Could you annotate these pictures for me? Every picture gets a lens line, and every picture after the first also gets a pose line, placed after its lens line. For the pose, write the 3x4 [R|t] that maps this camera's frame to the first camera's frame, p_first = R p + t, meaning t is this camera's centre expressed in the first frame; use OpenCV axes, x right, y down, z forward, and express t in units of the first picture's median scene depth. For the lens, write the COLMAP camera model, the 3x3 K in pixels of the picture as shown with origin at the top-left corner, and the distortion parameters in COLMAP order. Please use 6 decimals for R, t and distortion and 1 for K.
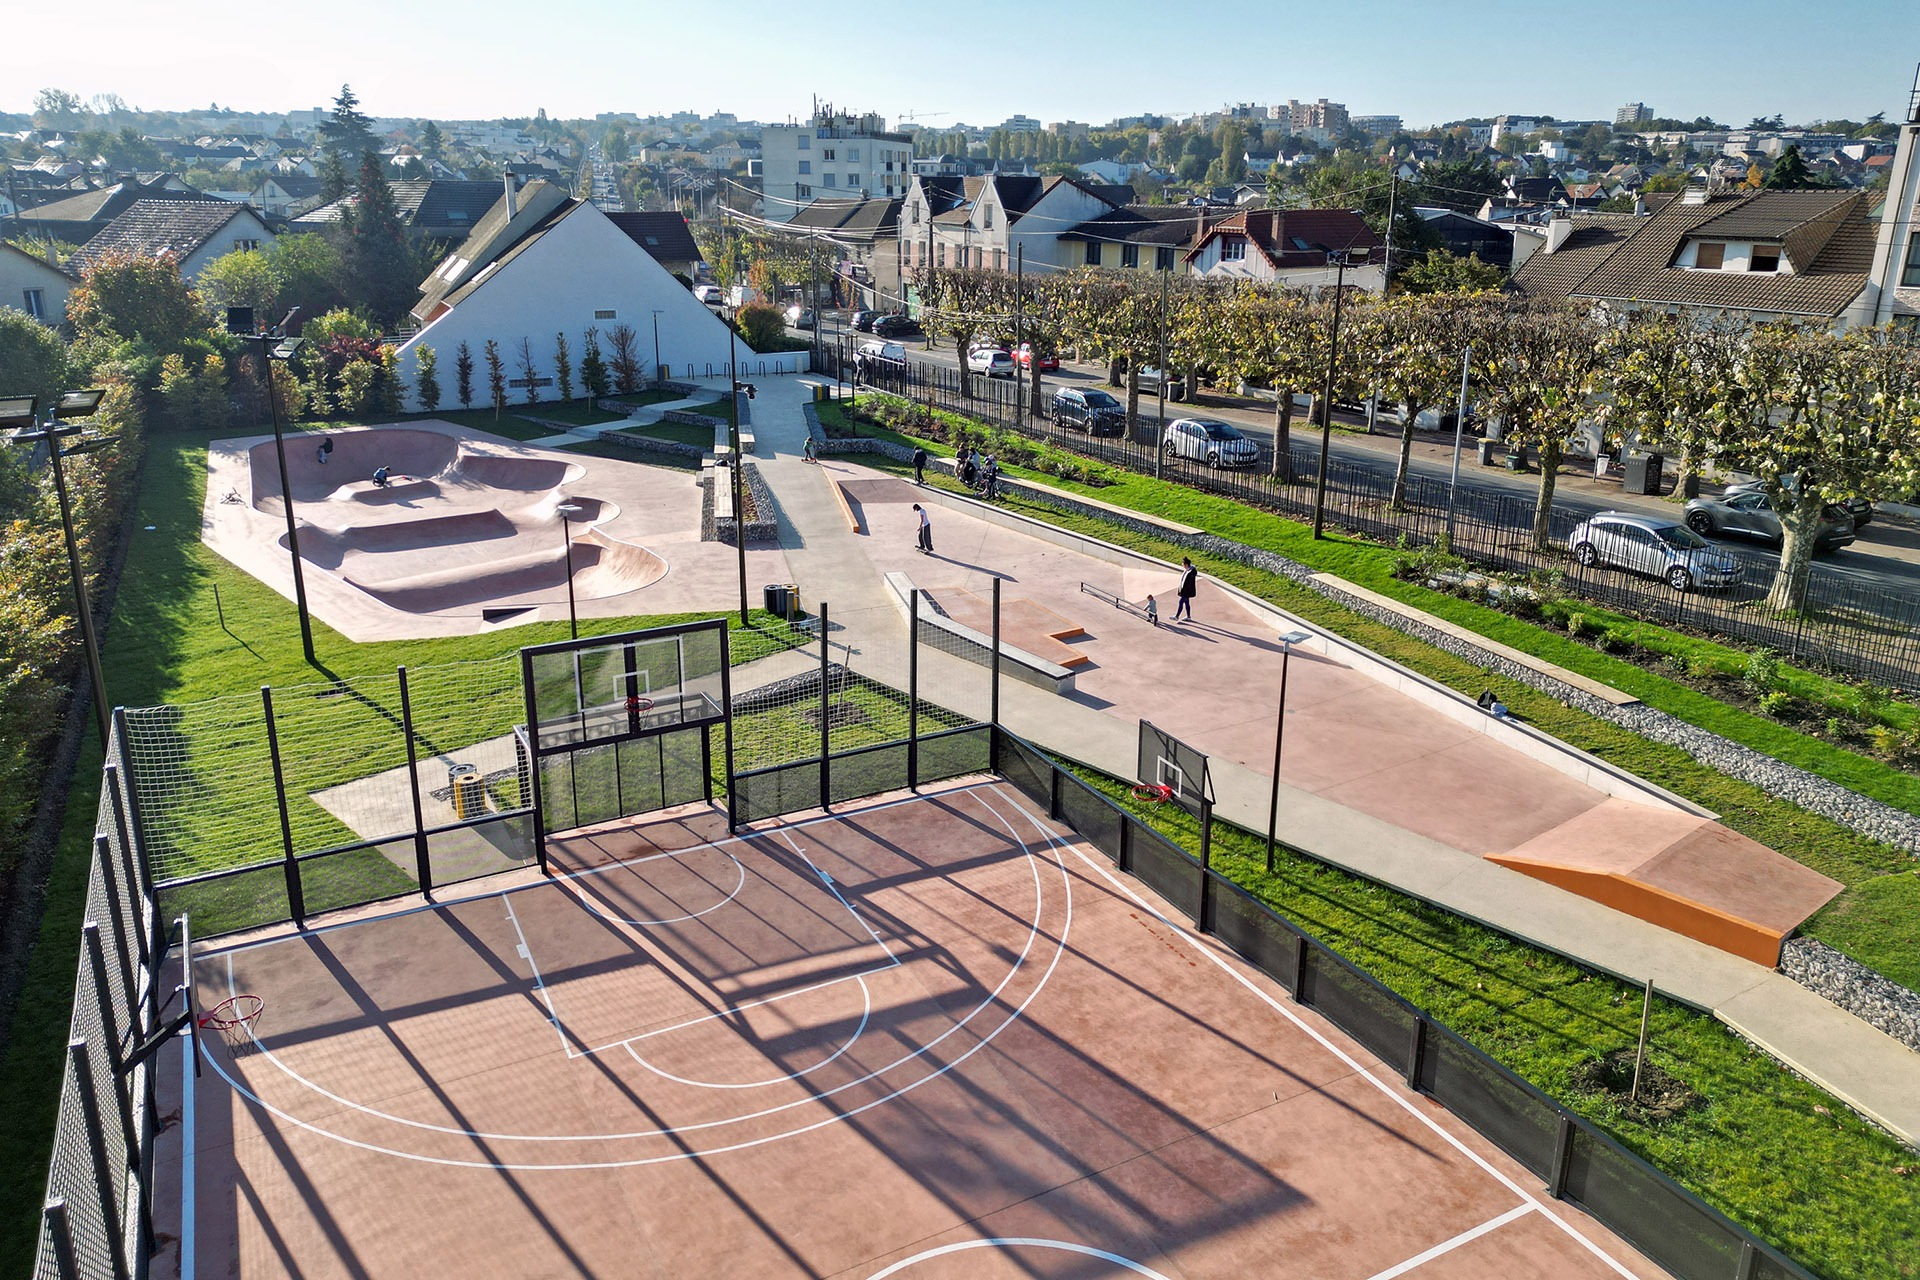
lens RADIAL K [[1302.8, 0, 960.0], [0, 1302.8, 640.0], [0, 0, 1]] dist [0.030375, -0.004046]
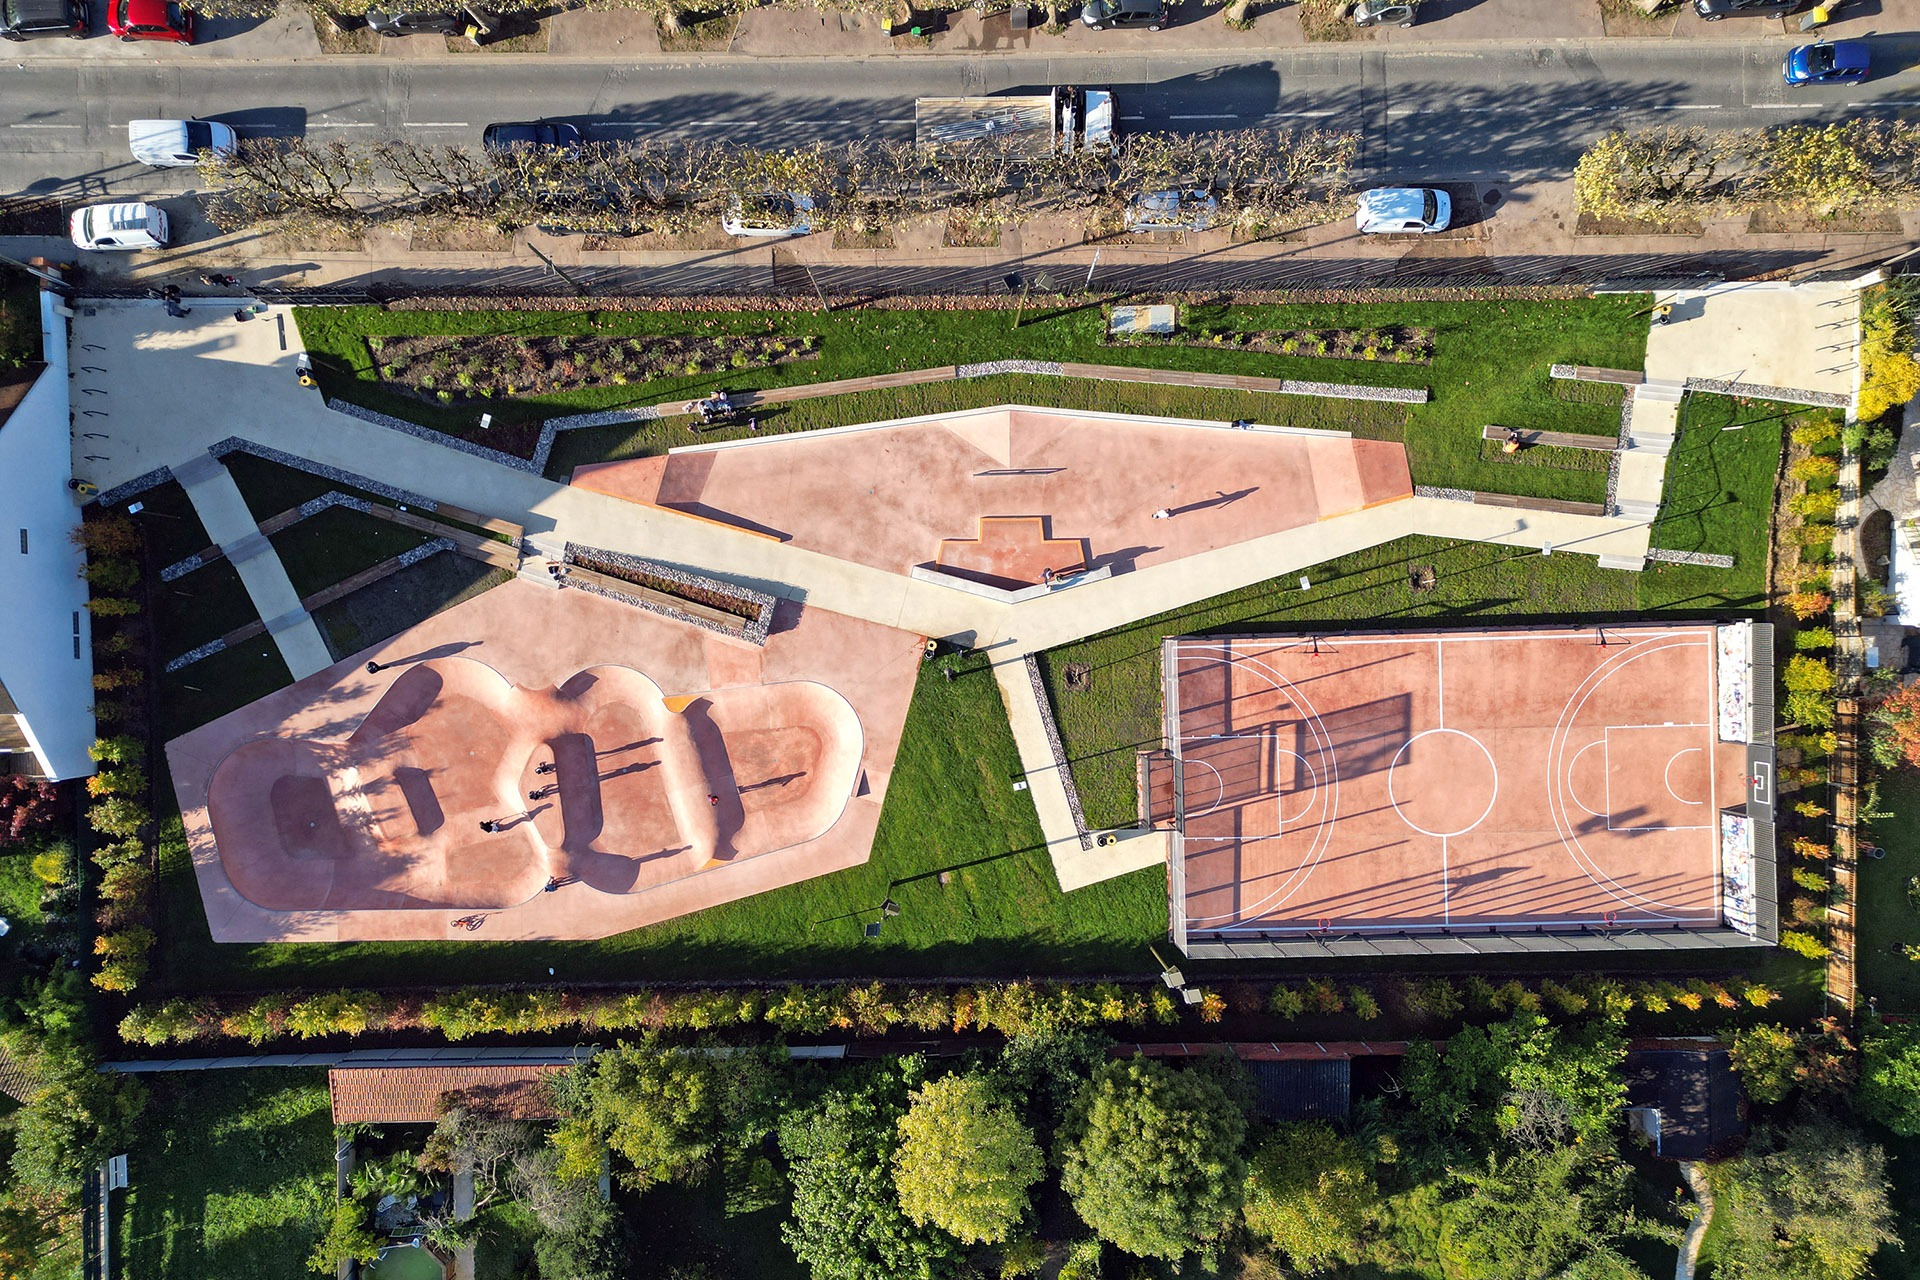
lens RADIAL K [[1302.8, 0, 960.0], [0, 1302.8, 640.0], [0, 0, 1]] dist [0.030375, -0.004046]
pose [[0.461373, -0.886161, -0.043065, -0.023287], [0.293062, 0.106406, 0.950154, -1.261526], [-0.837407, -0.450996, 0.308793, 0.321030]]
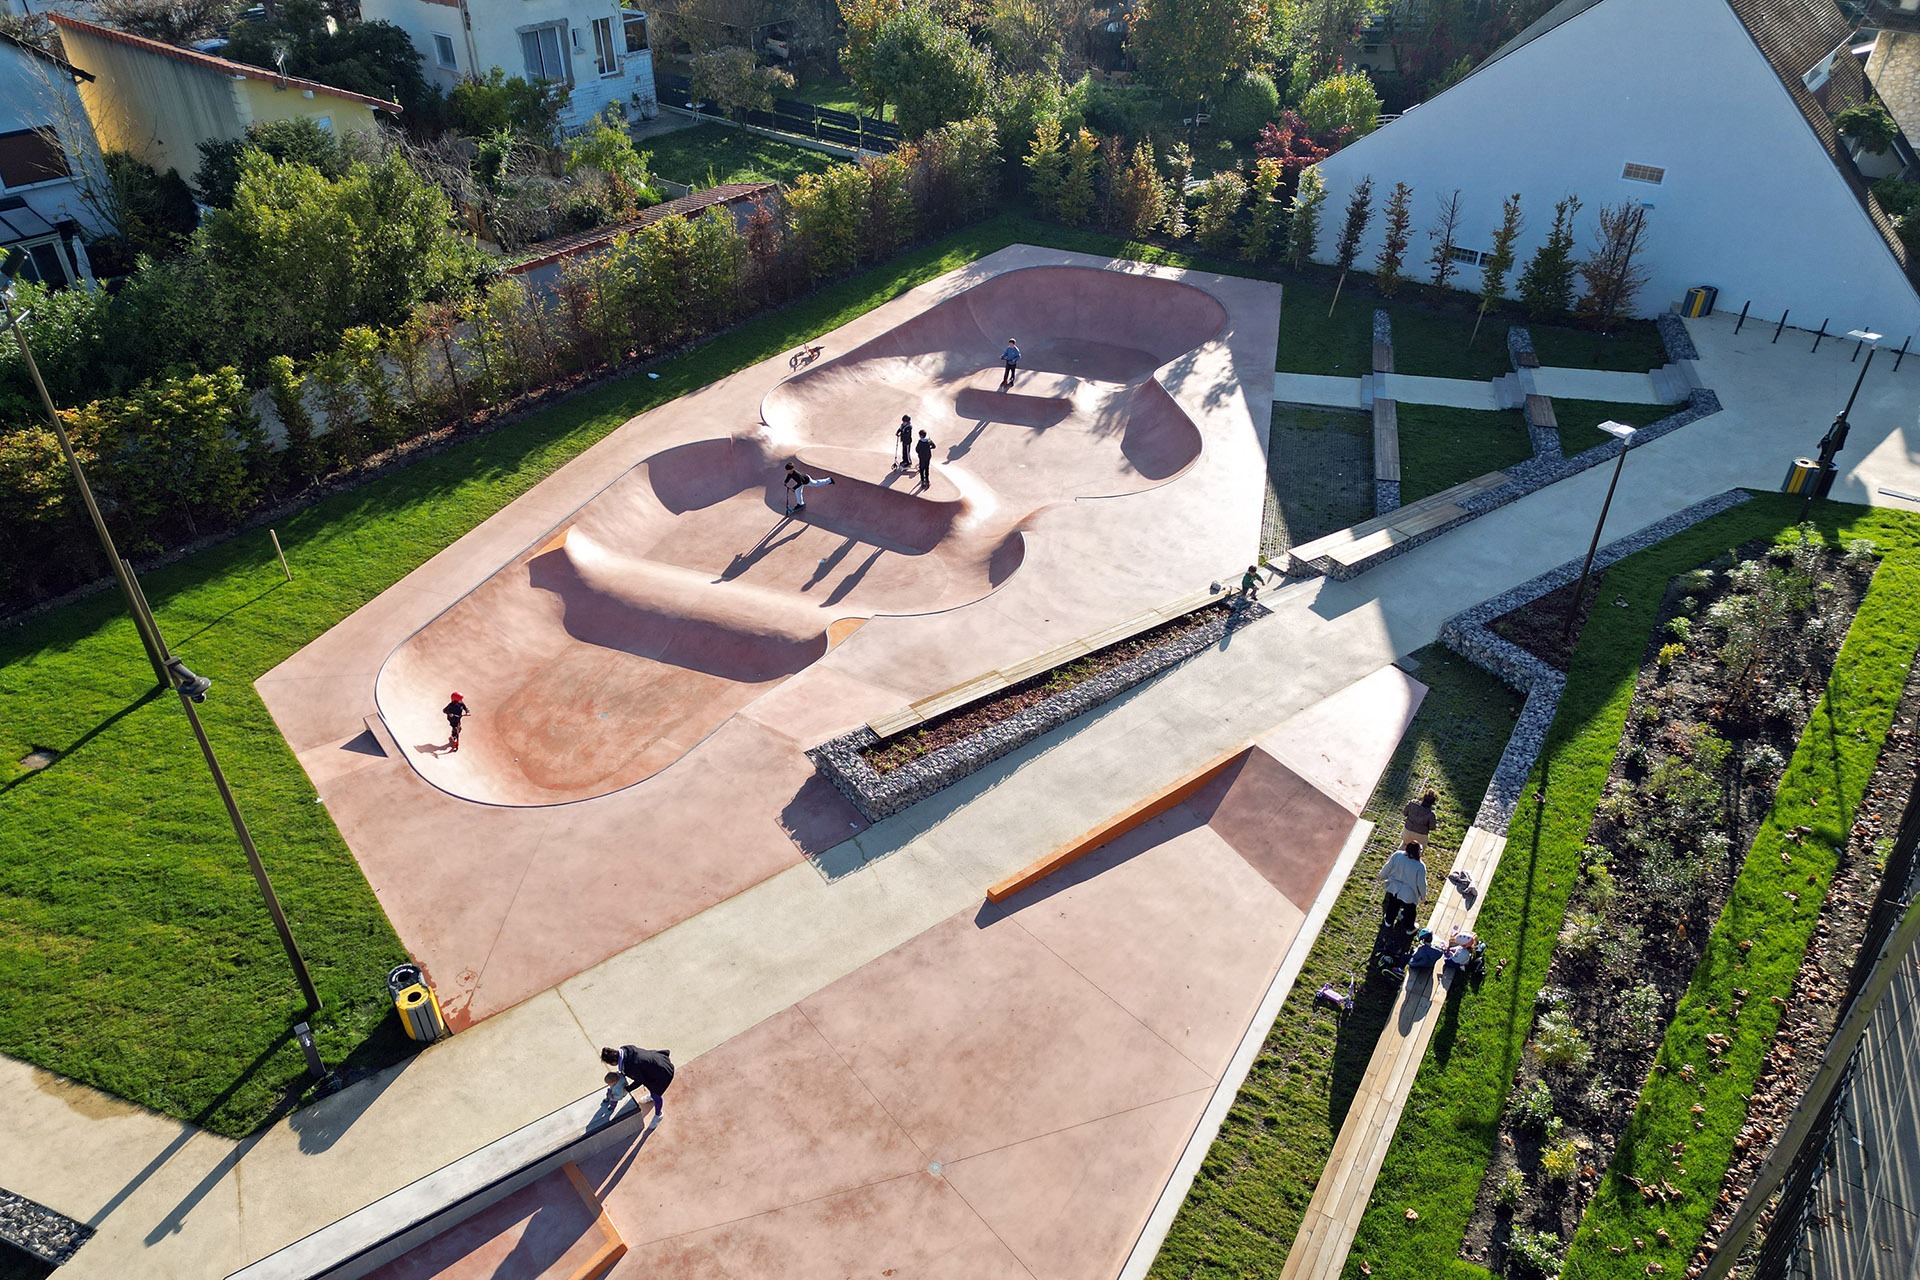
lens RADIAL K [[1315.8, 0, 971.7], [0, 1315.8, 716.0], [0, 0, 1]] dist [0.013744, -0.002772]
pose [[0.420747, 0.551076, -0.720615, 0.214405], [-0.298050, 0.834225, 0.463934, -0.341175], [0.856818, 0.019581, 0.515247, 0.682116]]
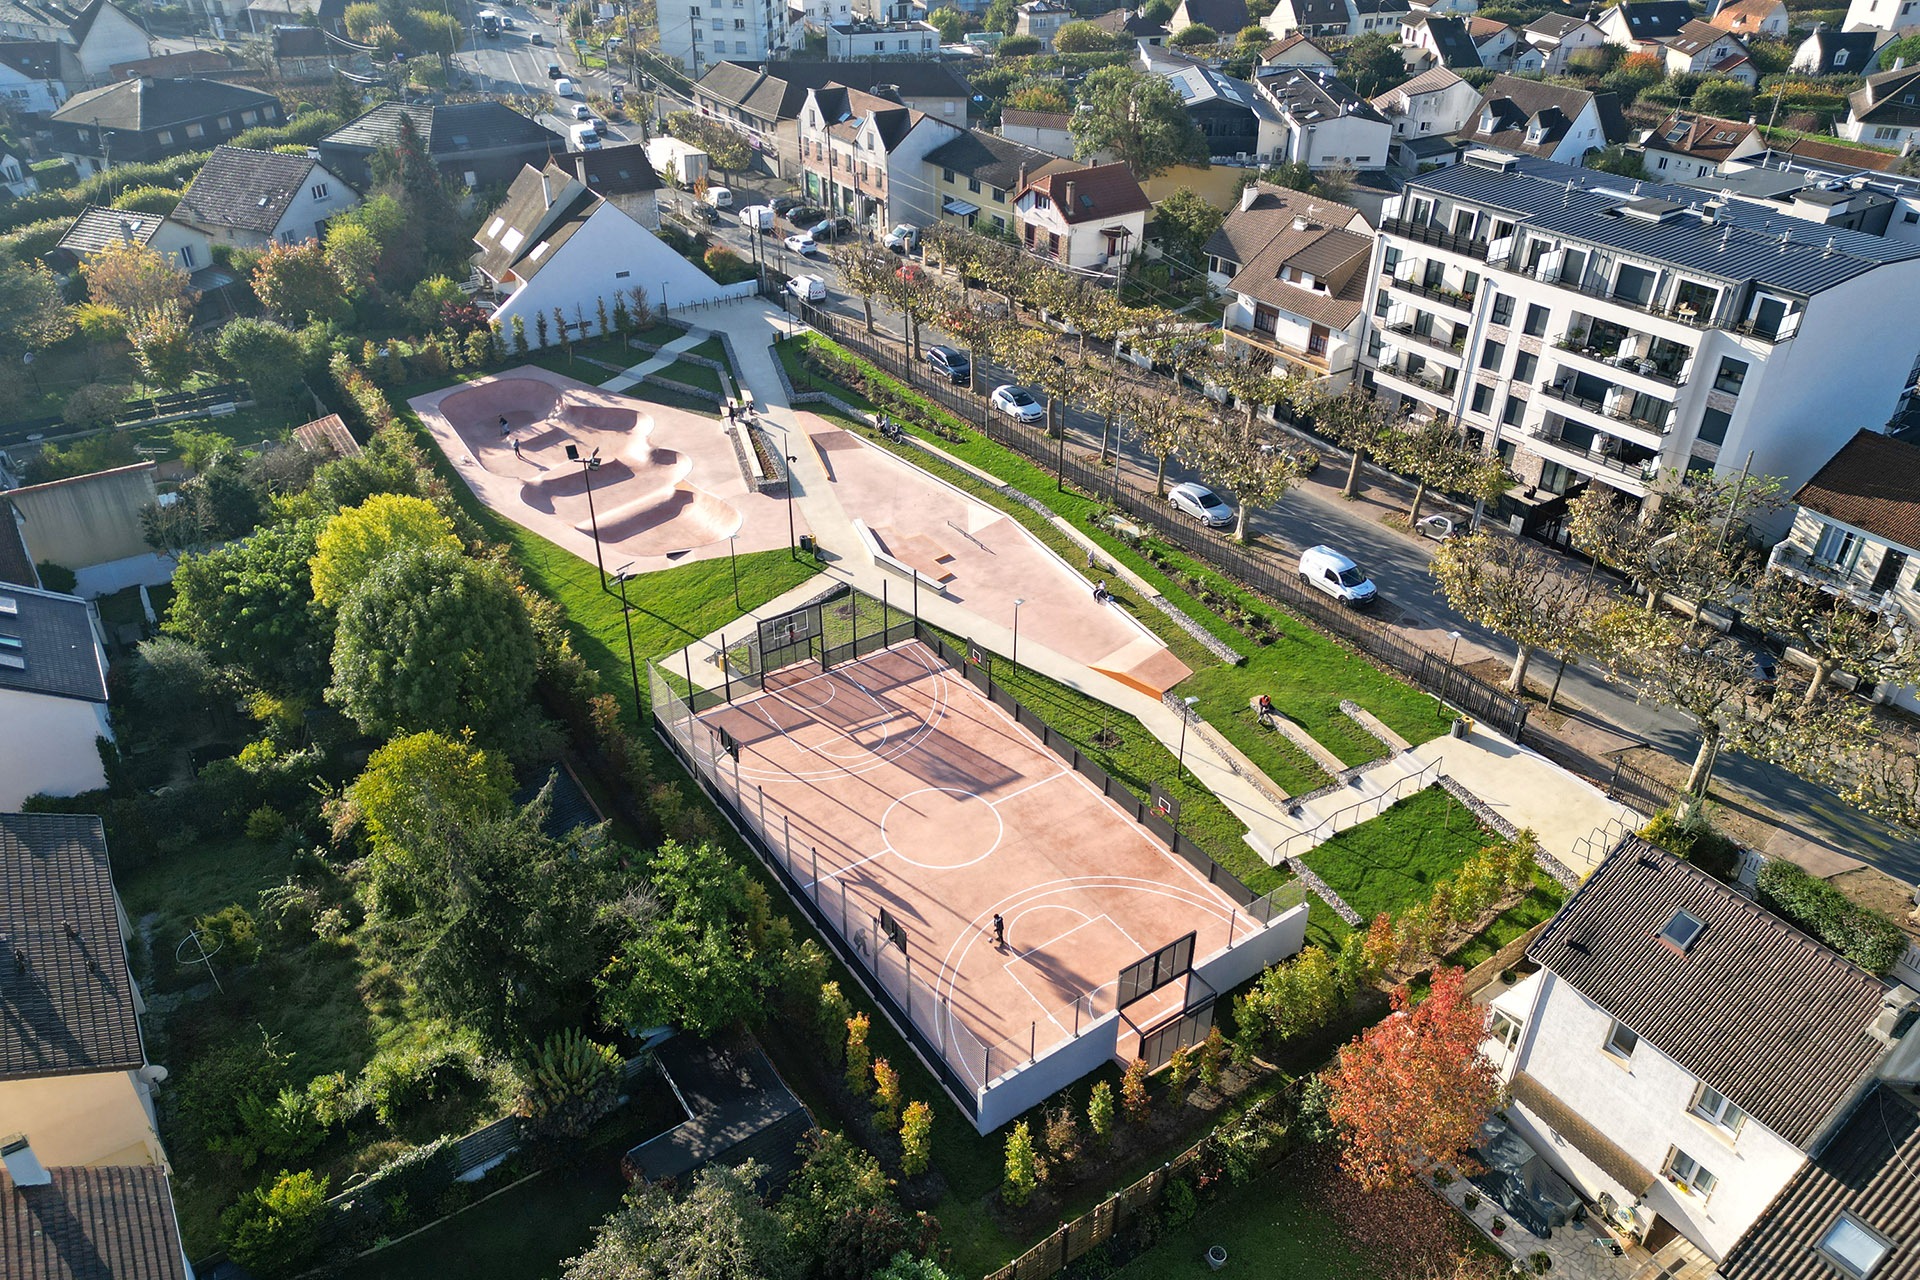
lens RADIAL K [[1302.8, 0, 960.0], [0, 1302.8, 640.0], [0, 0, 1]] dist [0.030375, -0.004046]
pose [[0.994678, -0.057302, 0.085630, -0.060911], [0.034513, 0.968371, 0.247115, -0.295654], [-0.097082, -0.242844, 0.965195, -0.843014]]
